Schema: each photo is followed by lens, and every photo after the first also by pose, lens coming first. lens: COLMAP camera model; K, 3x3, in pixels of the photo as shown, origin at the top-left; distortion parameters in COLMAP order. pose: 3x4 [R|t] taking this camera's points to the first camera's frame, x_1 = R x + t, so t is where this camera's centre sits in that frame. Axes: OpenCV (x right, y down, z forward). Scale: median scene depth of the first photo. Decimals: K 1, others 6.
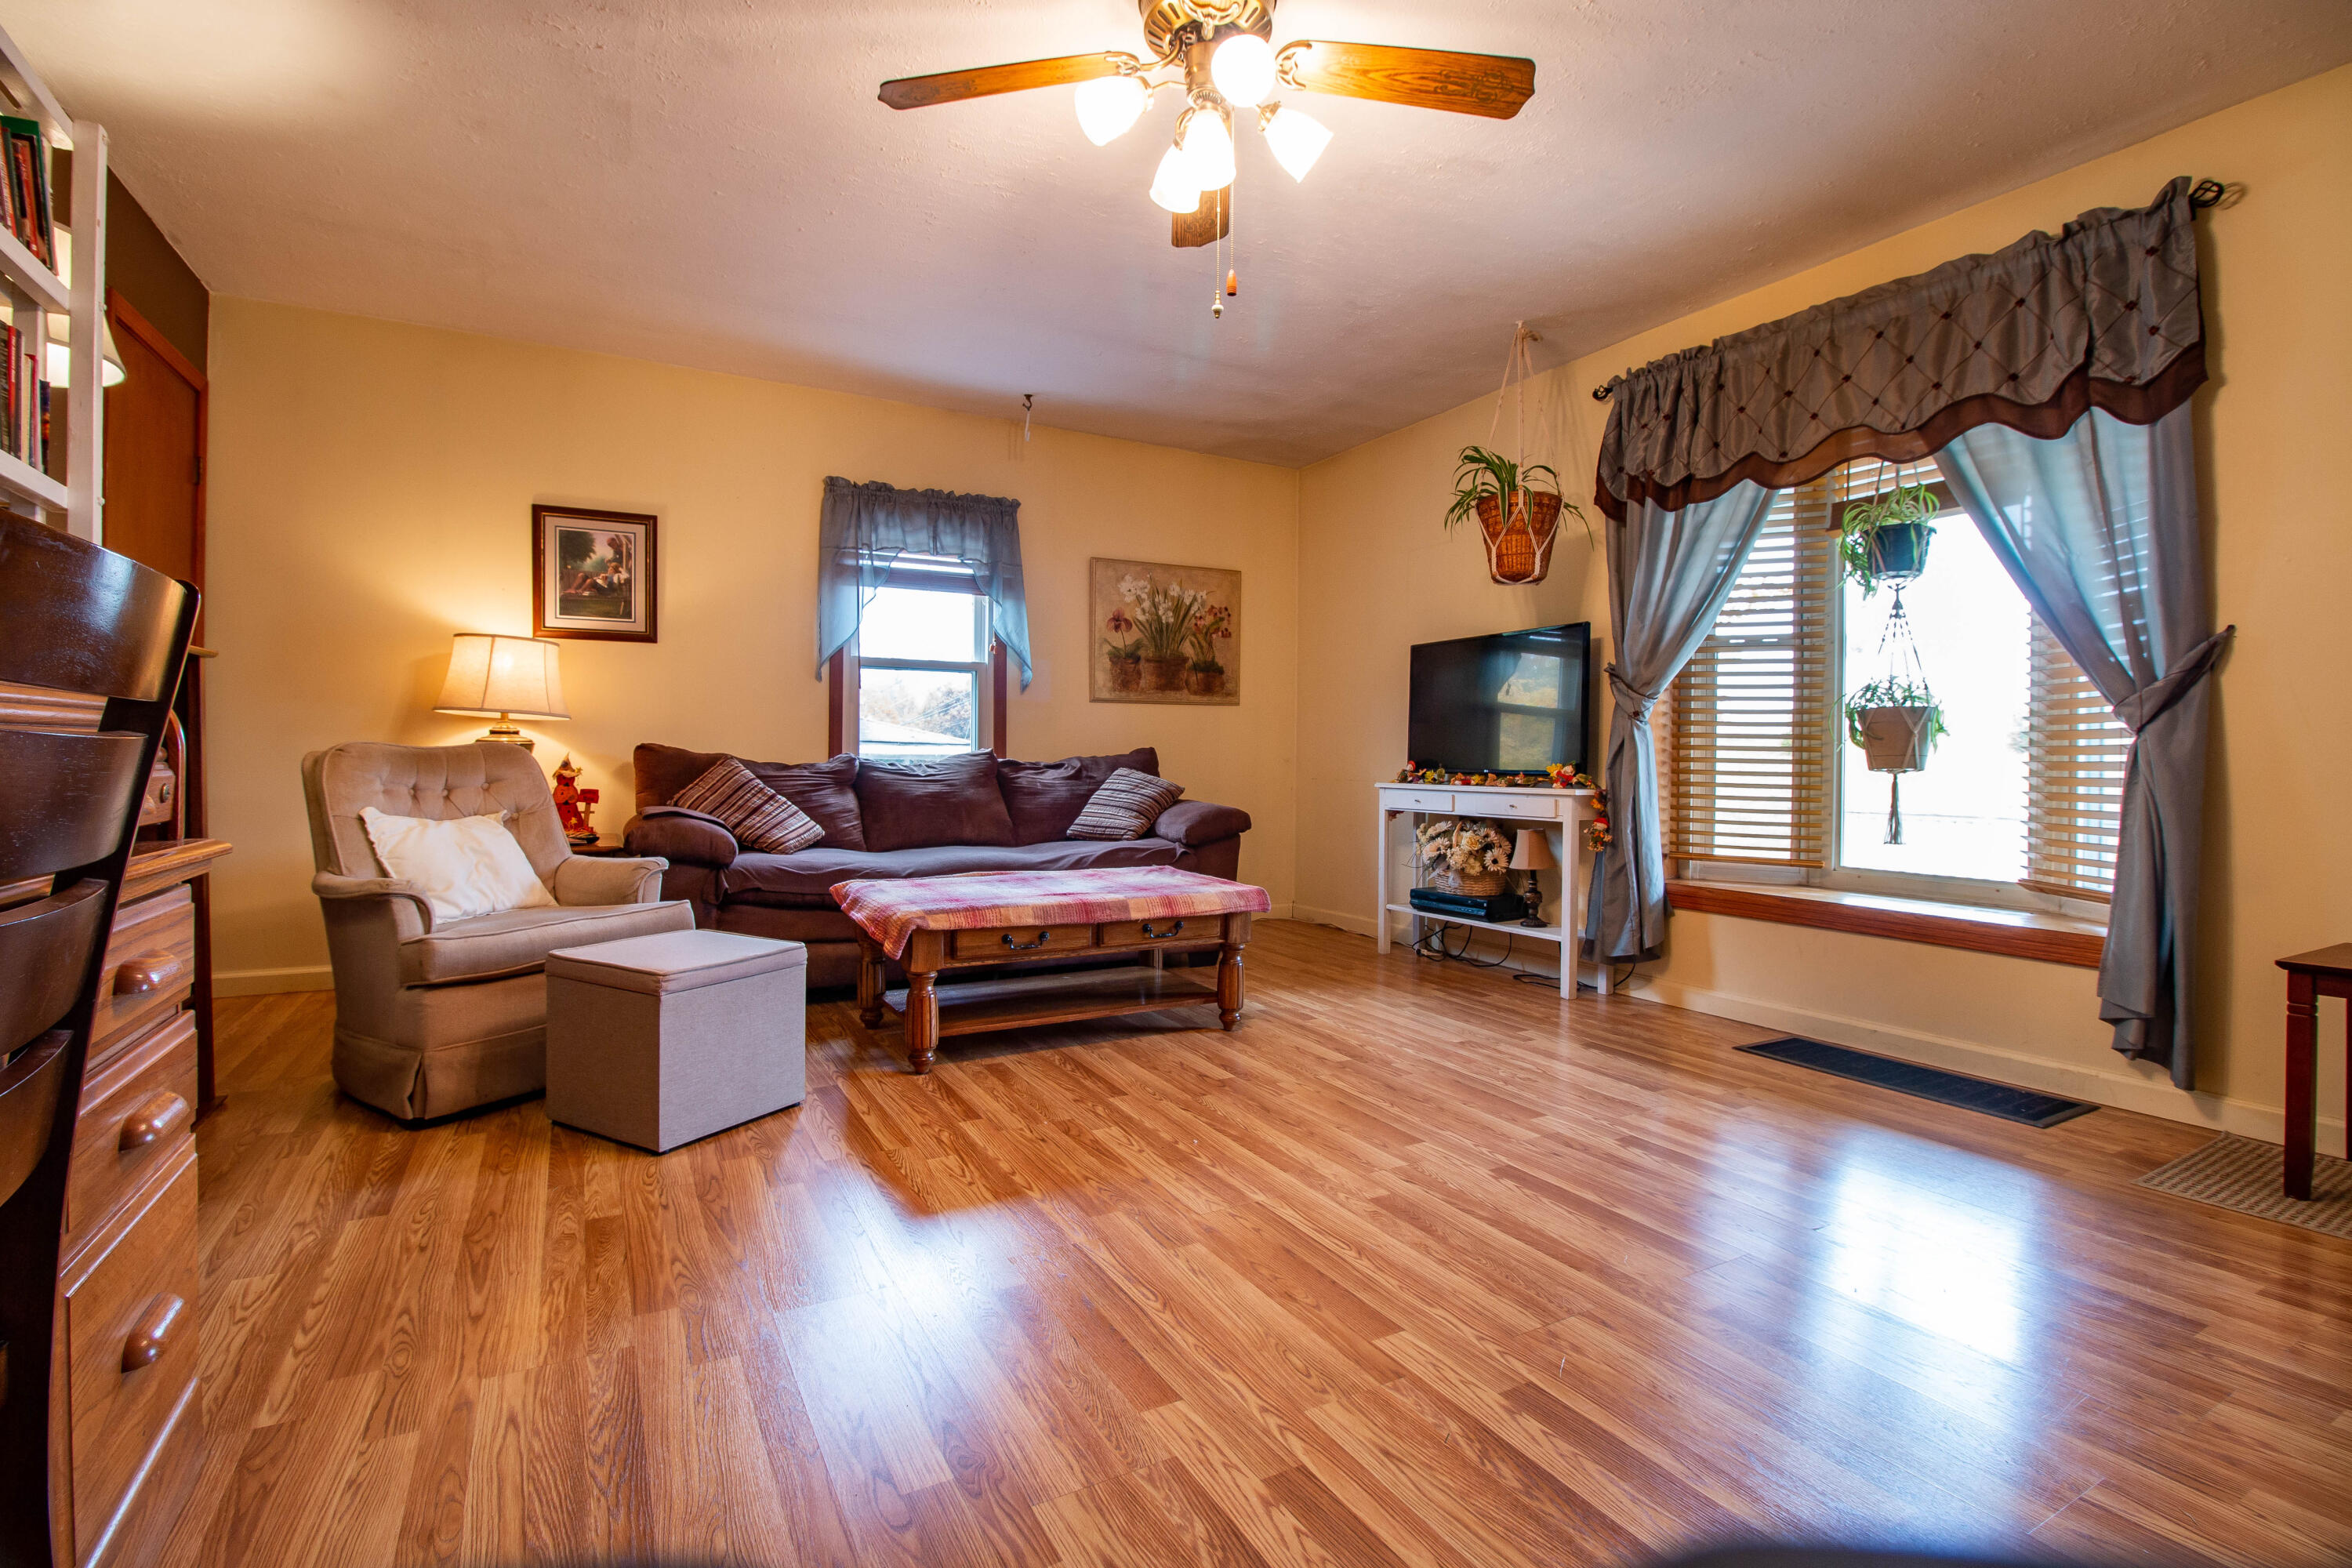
lens RADIAL K [[1106.6, 0, 1174.8], [0, 1106.6, 764.9], [0, 0, 1]] dist [-0.000802, -0.000283]
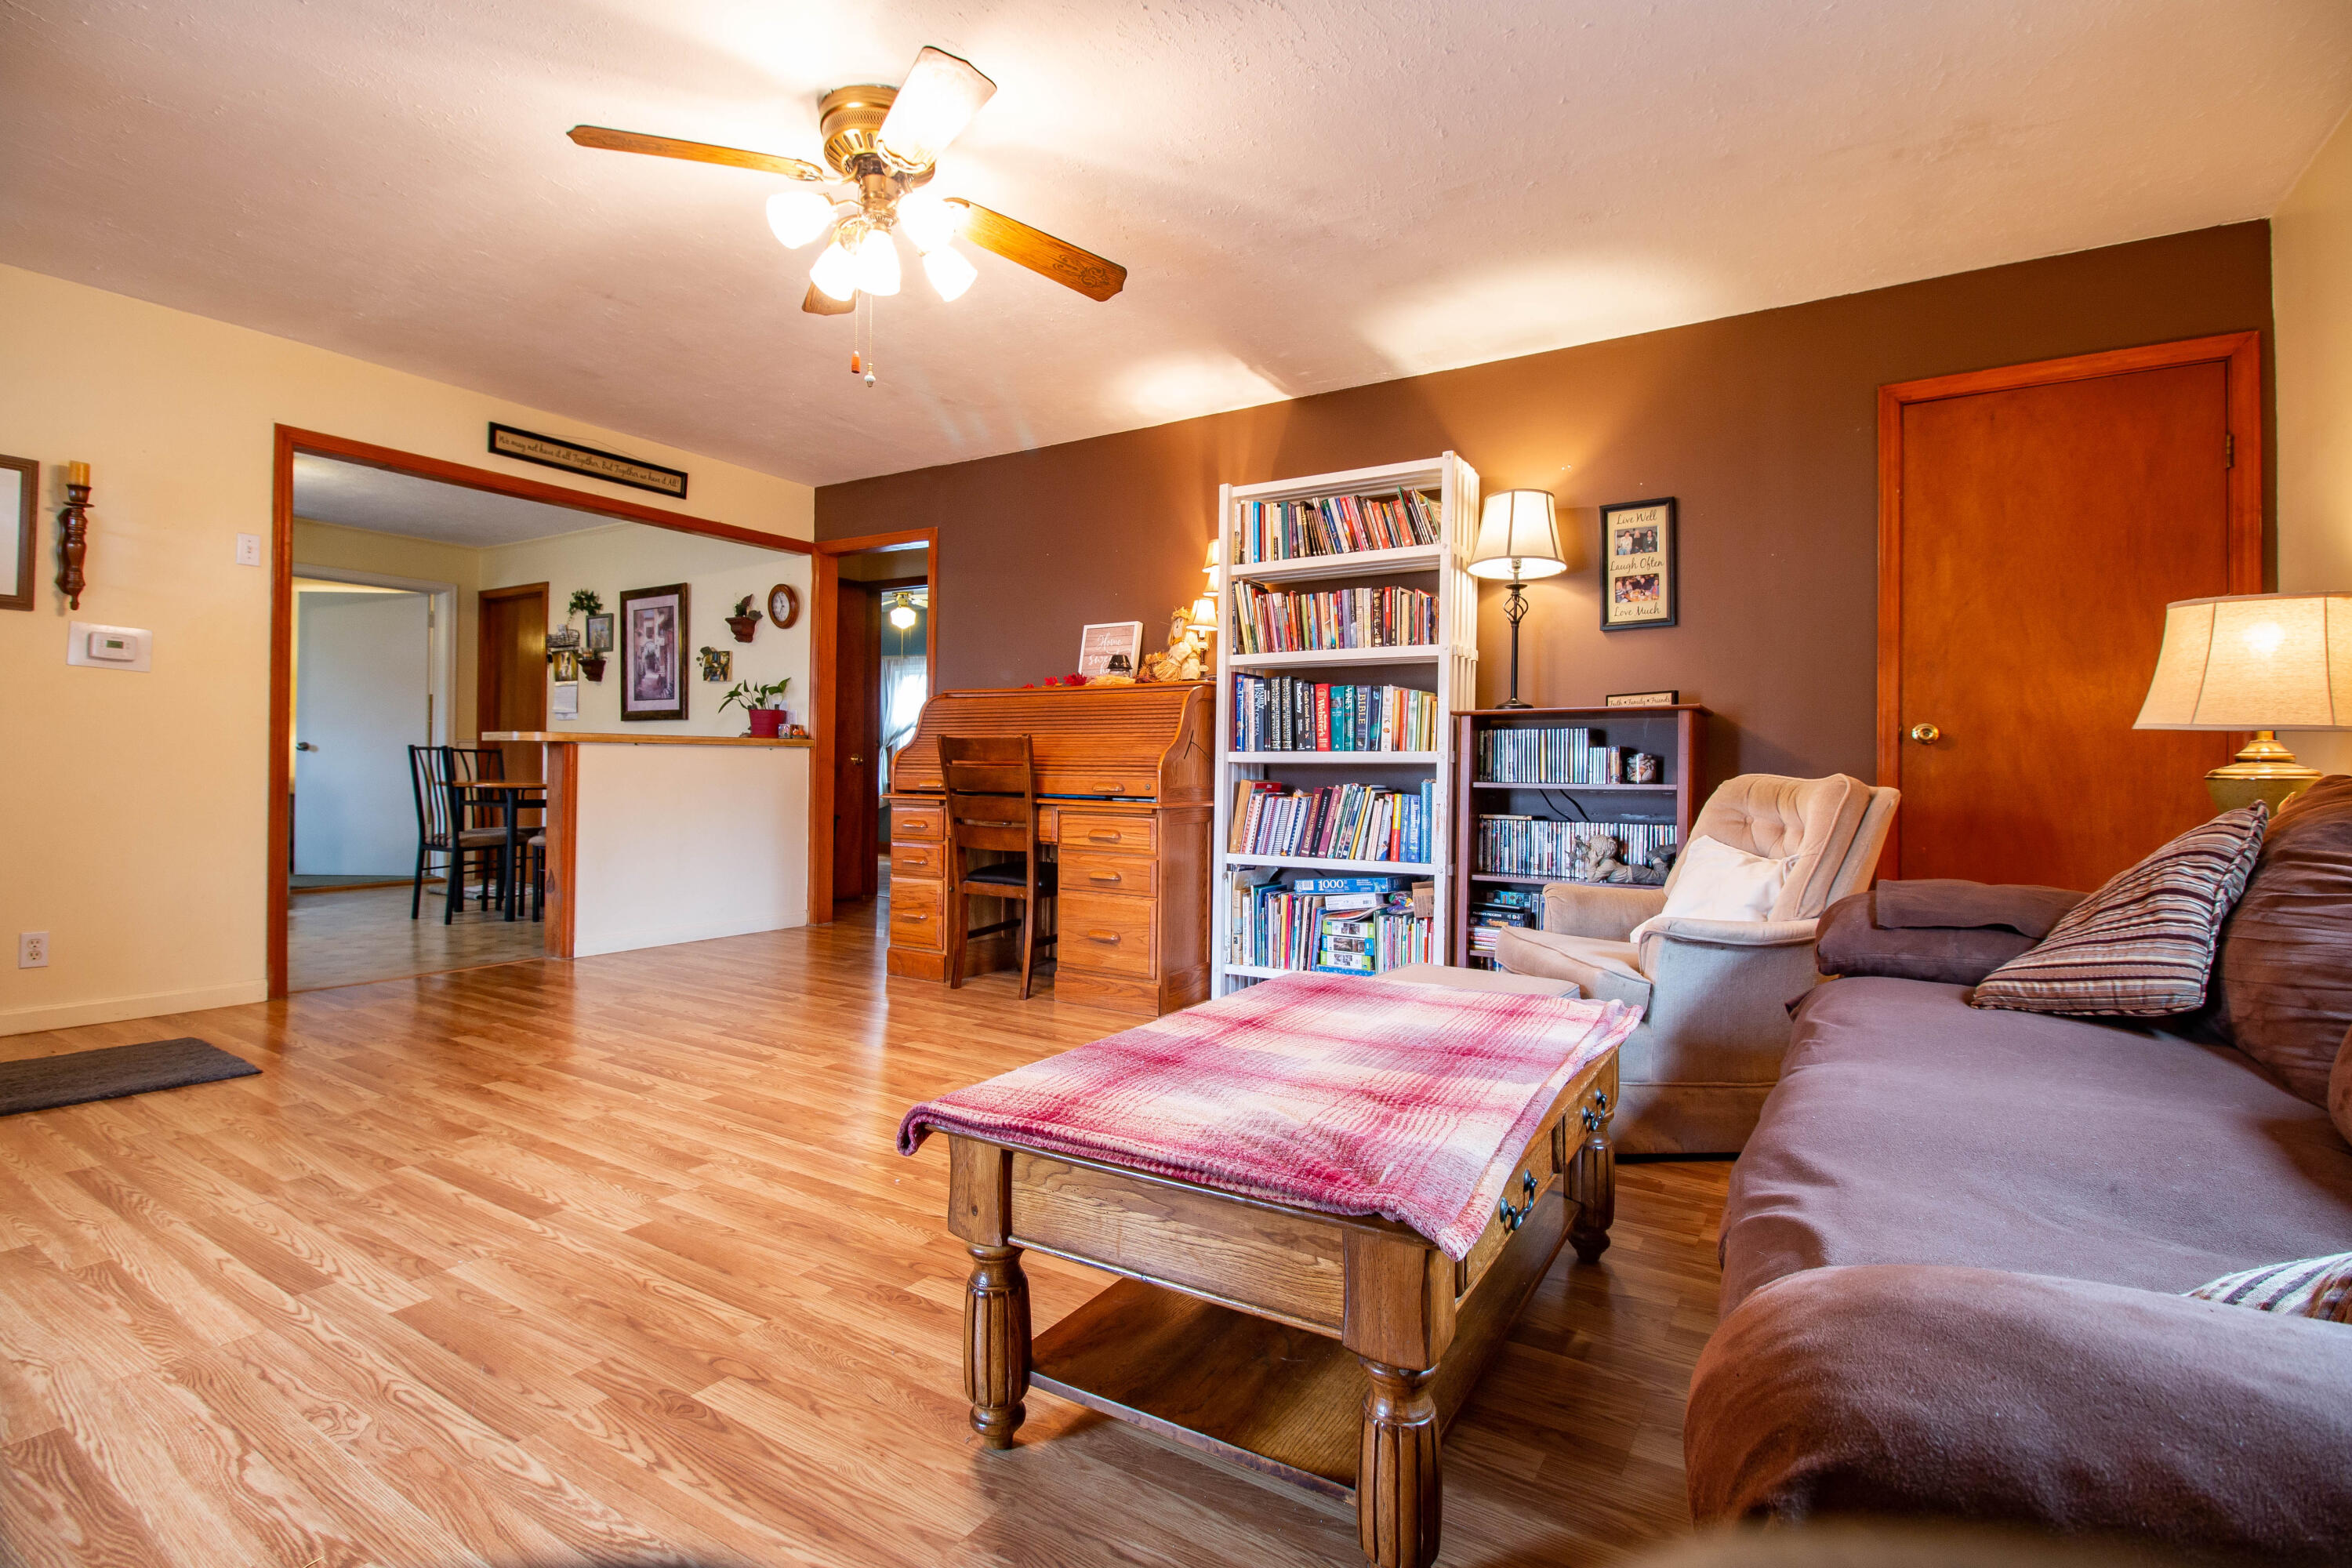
lens RADIAL K [[1106.6, 0, 1175.2], [0, 1106.6, 772.0], [0, 0, 1]] dist [-0.000802, -0.000283]
pose [[-0.876954, -0.008222, -0.480504, 0.270252], [-0.015539, 0.999816, 0.011251, -0.019832], [0.480323, 0.017333, -0.876920, 1.963835]]
